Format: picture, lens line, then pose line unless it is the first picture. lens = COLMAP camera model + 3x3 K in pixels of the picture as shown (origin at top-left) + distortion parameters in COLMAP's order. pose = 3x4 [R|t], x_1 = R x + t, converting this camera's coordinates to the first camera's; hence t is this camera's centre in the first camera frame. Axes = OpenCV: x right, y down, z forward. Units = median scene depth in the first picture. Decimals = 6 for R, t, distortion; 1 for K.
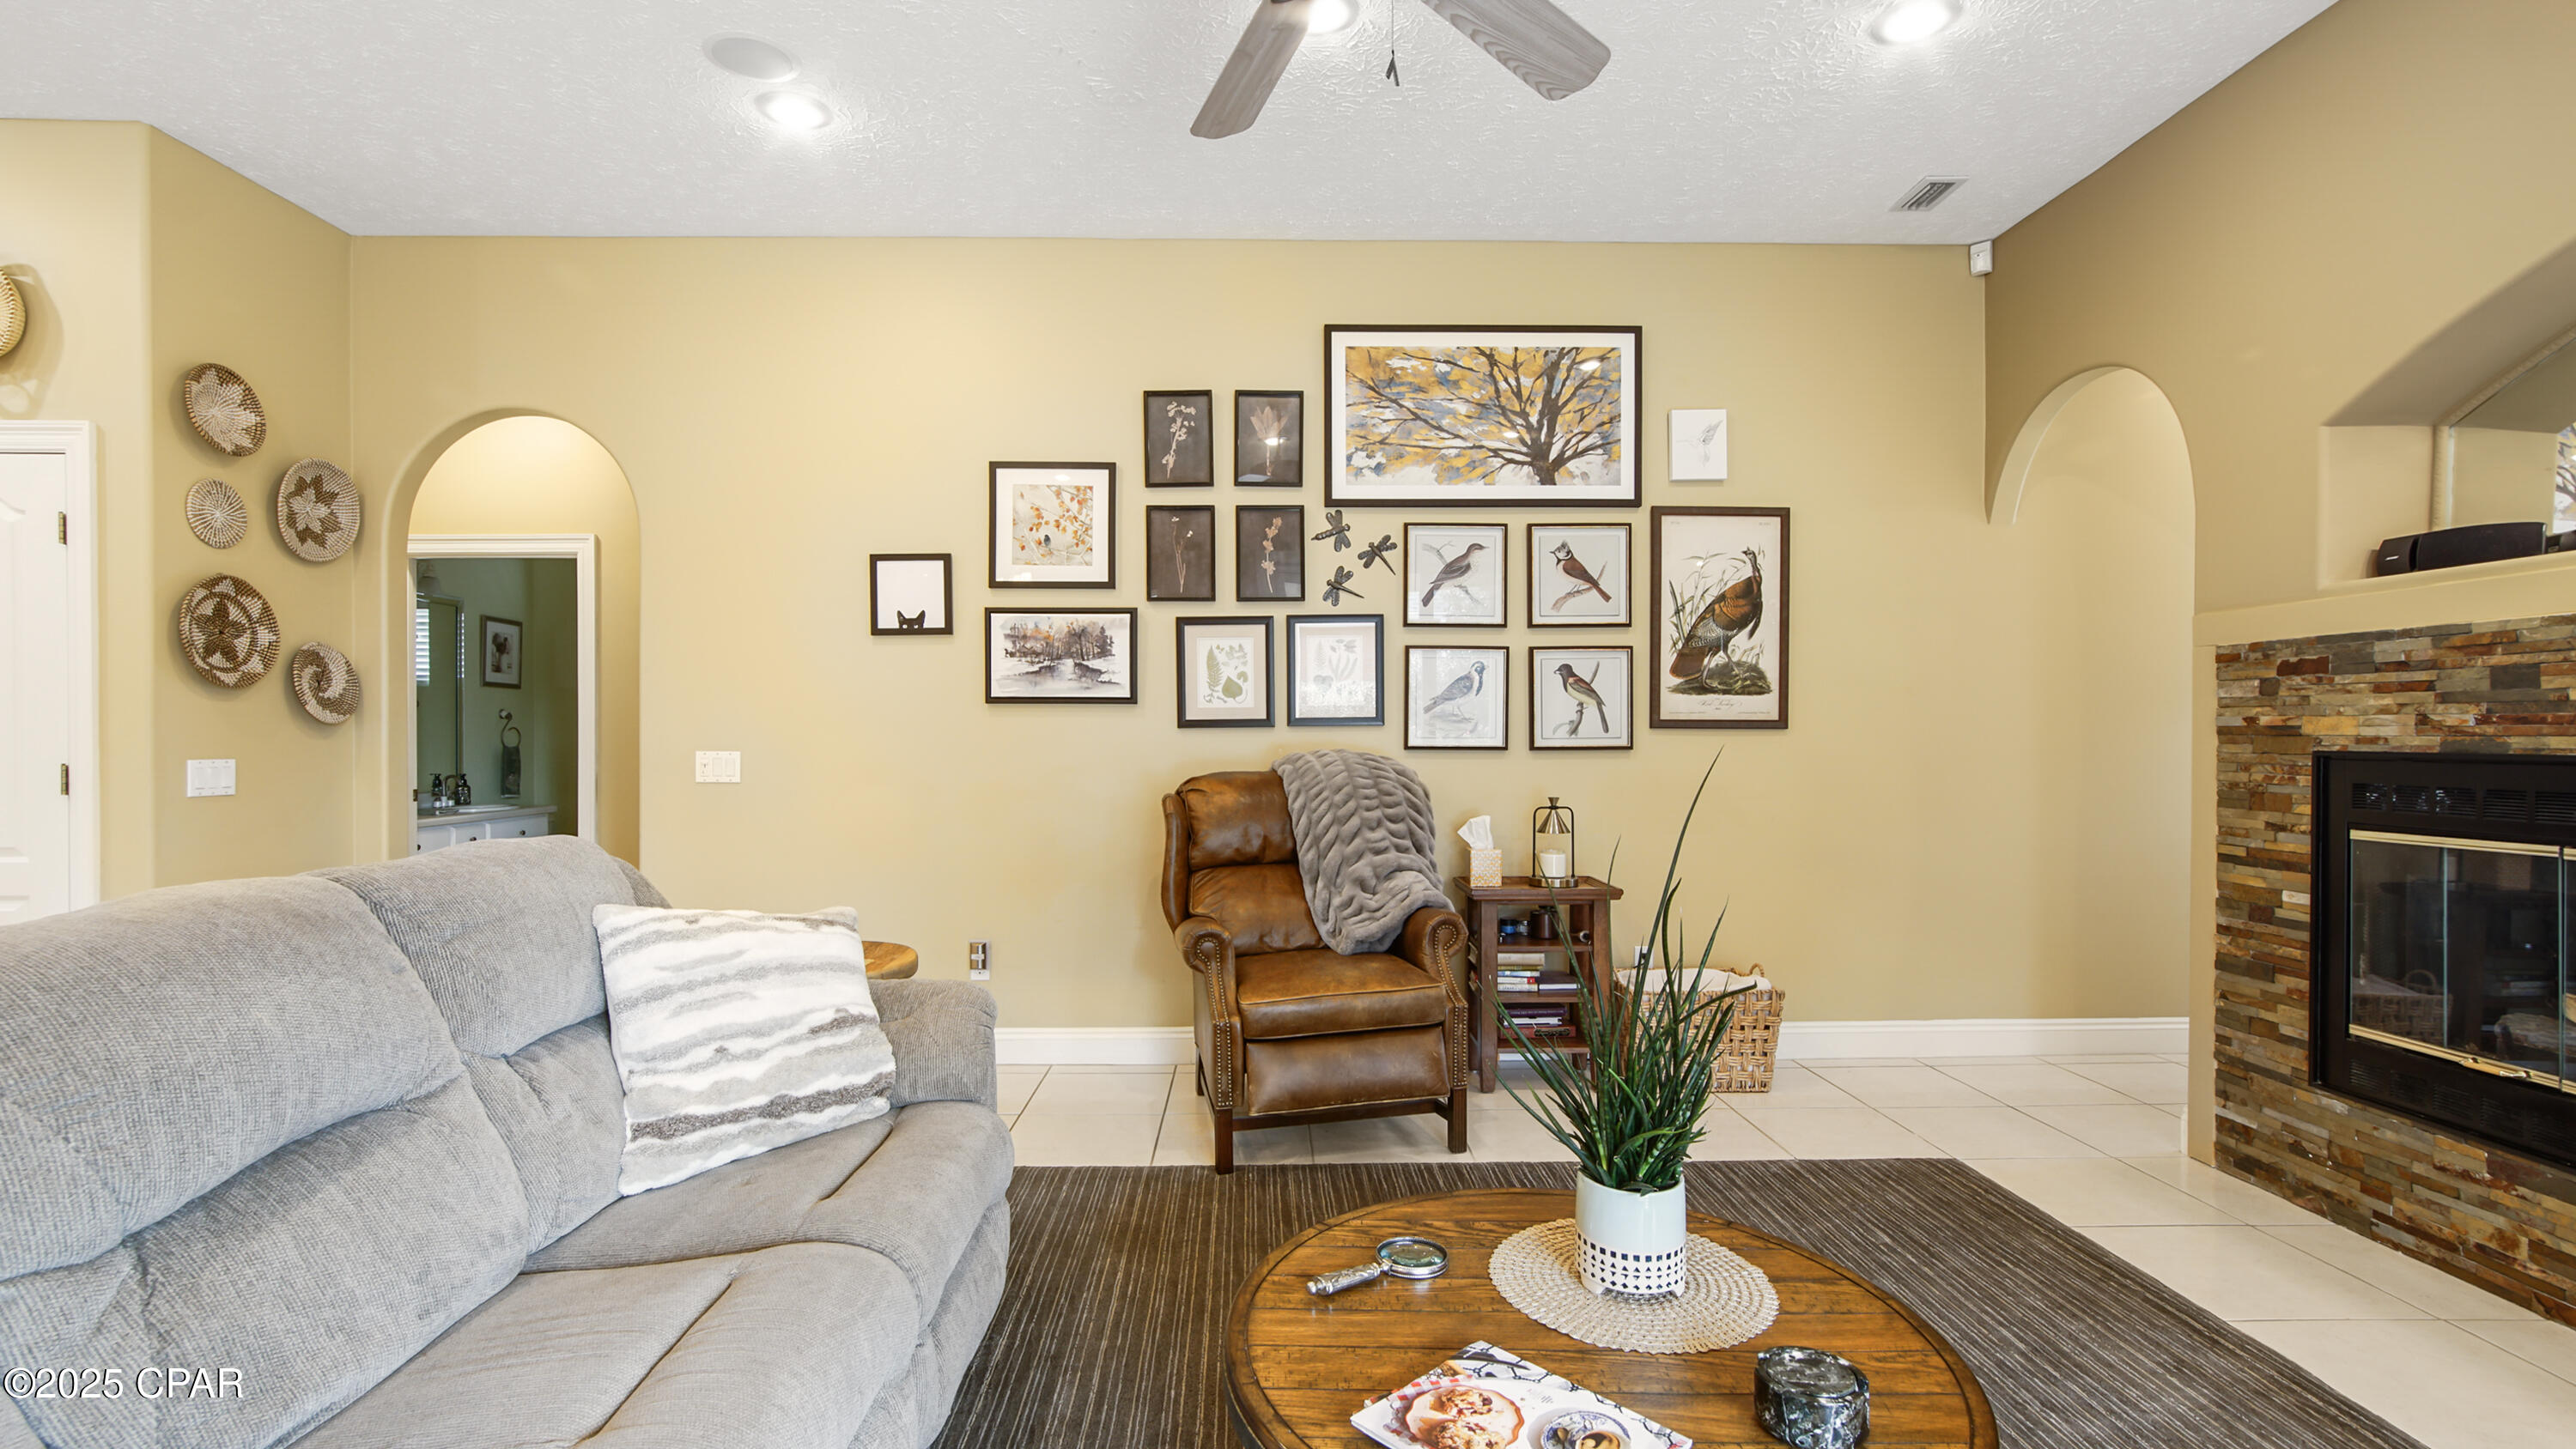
lens RADIAL K [[1162.9, 0, 1277.1], [0, 1162.9, 727.1], [0, 0, 1]] dist [-0.013845, 0.009501]
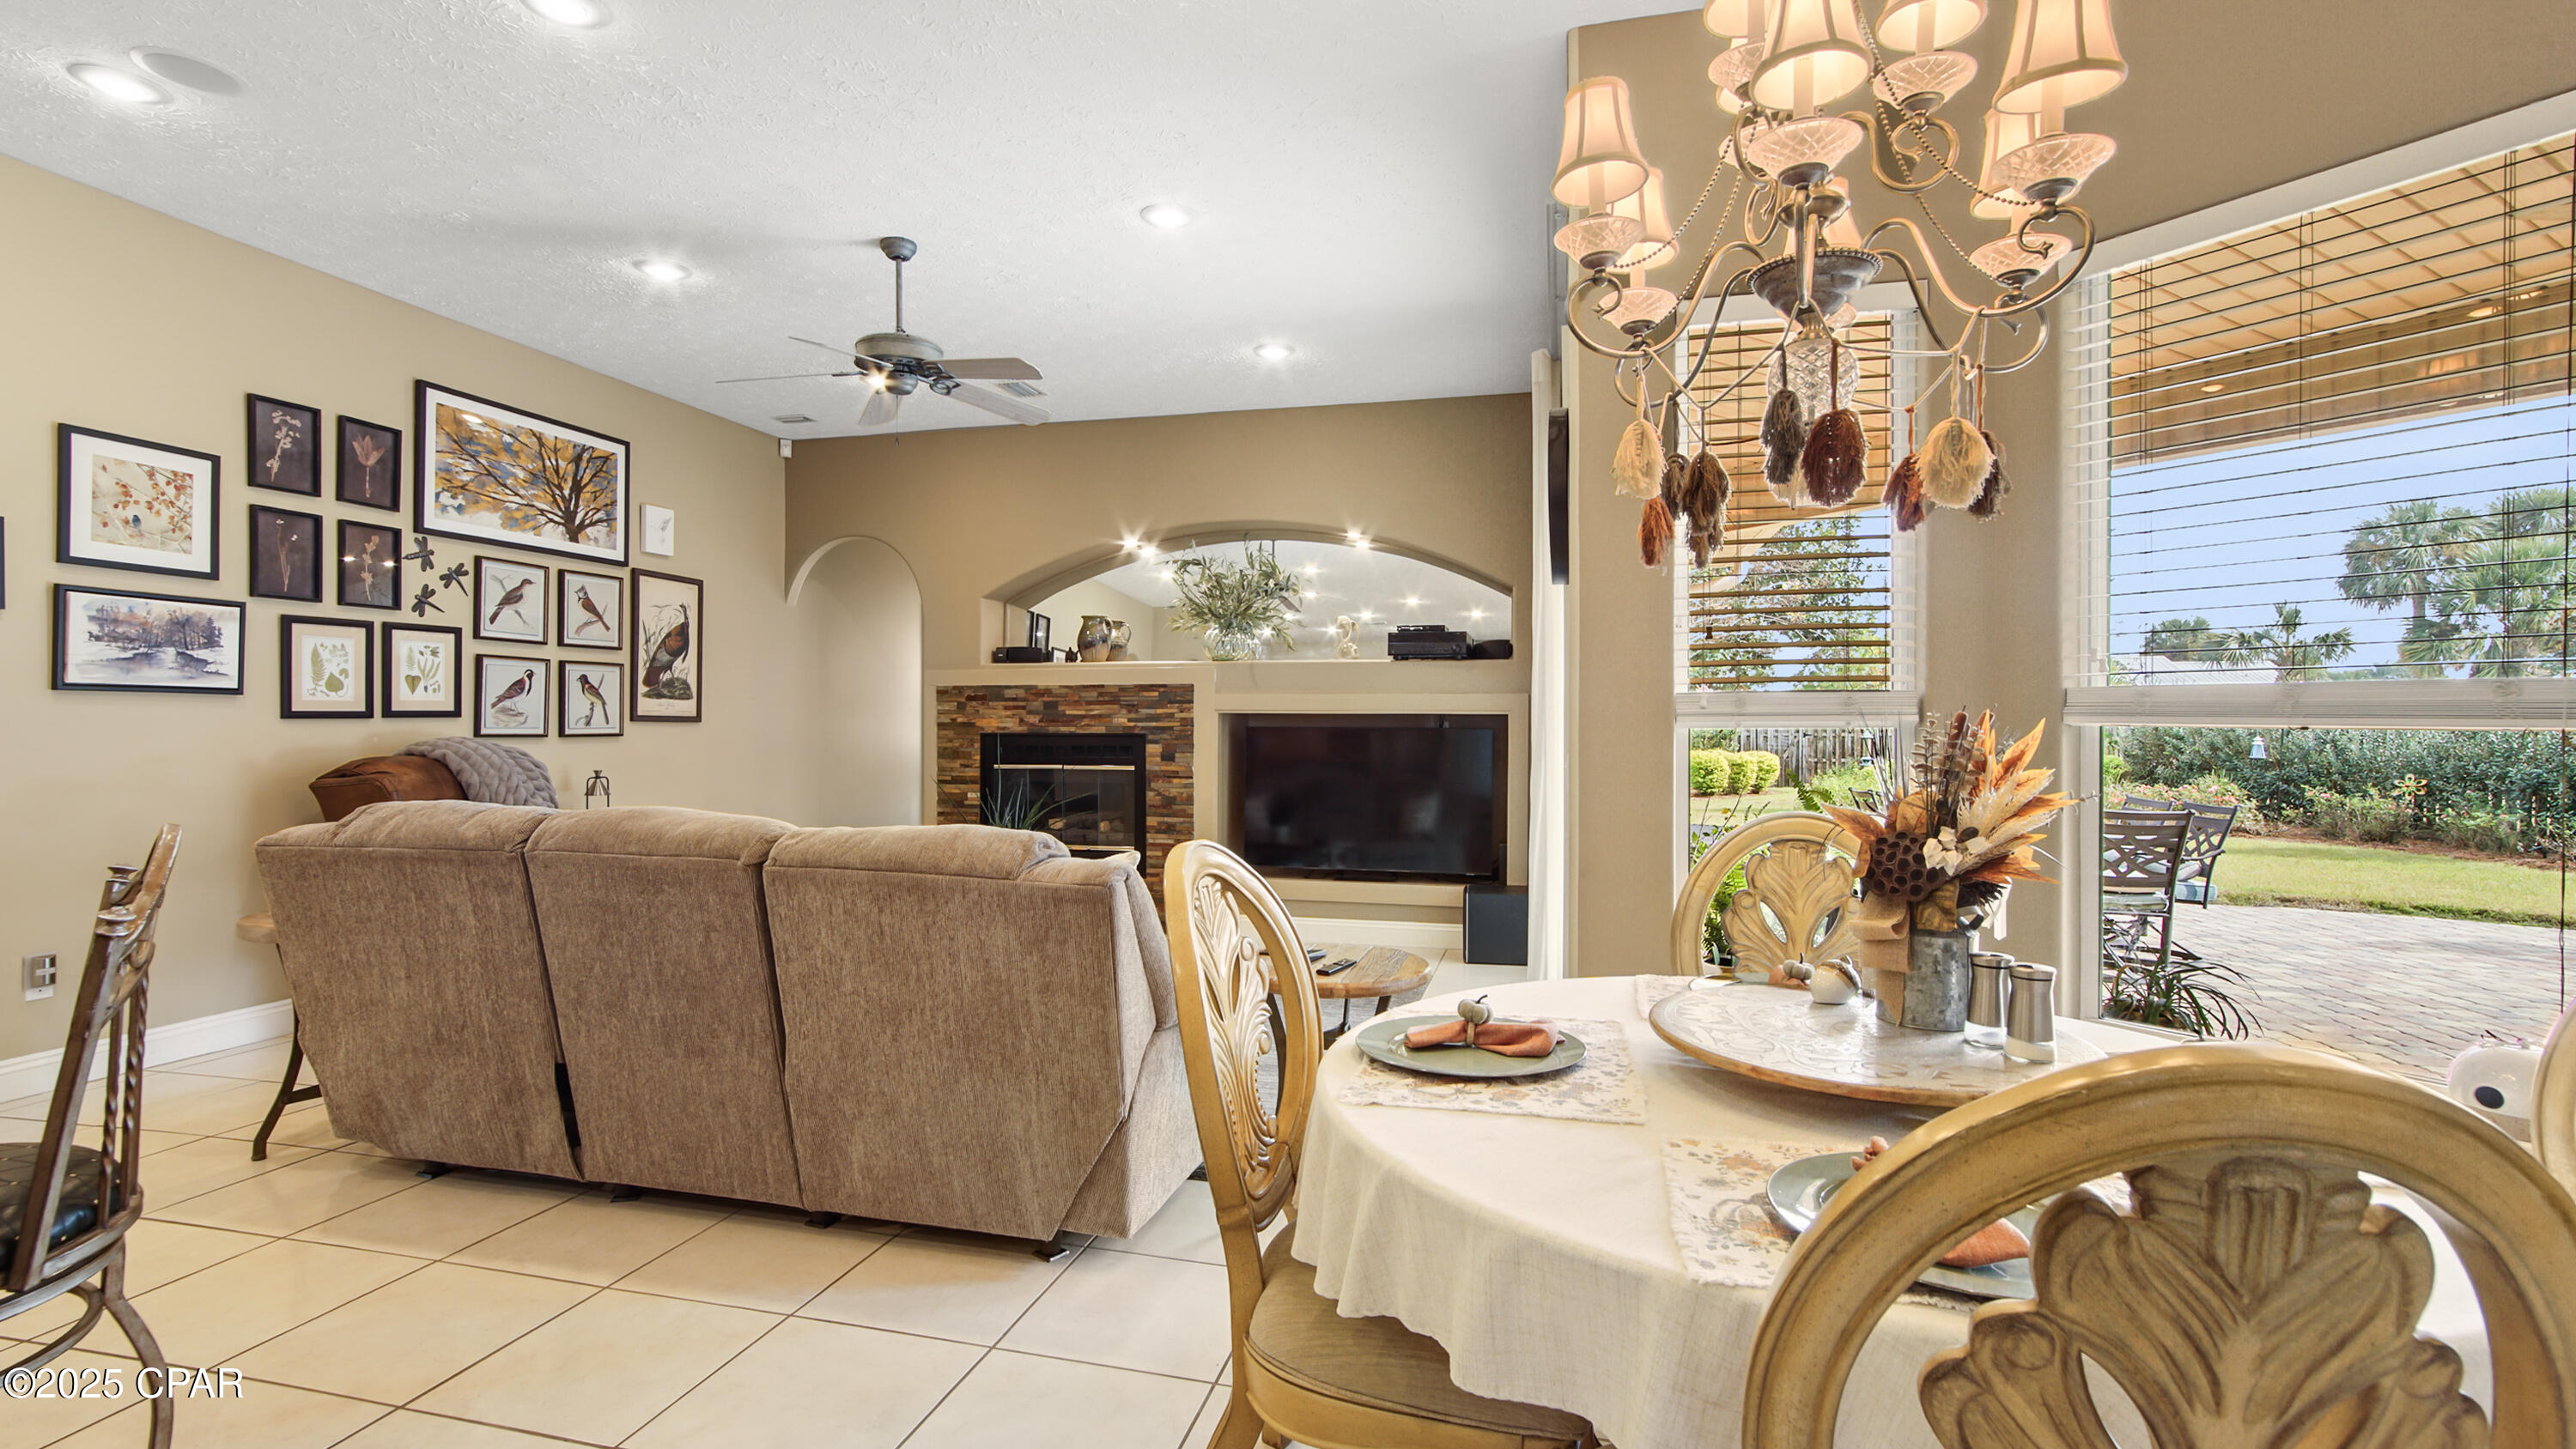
lens RADIAL K [[1162.9, 0, 1277.1], [0, 1162.9, 727.1], [0, 0, 1]] dist [-0.013845, 0.009501]
pose [[0.261975, 0.001026, 0.965074, -0.867086], [-0.006780, 0.999977, 0.000777, 0.001677], [-0.965051, -0.006746, 0.261976, -0.155693]]
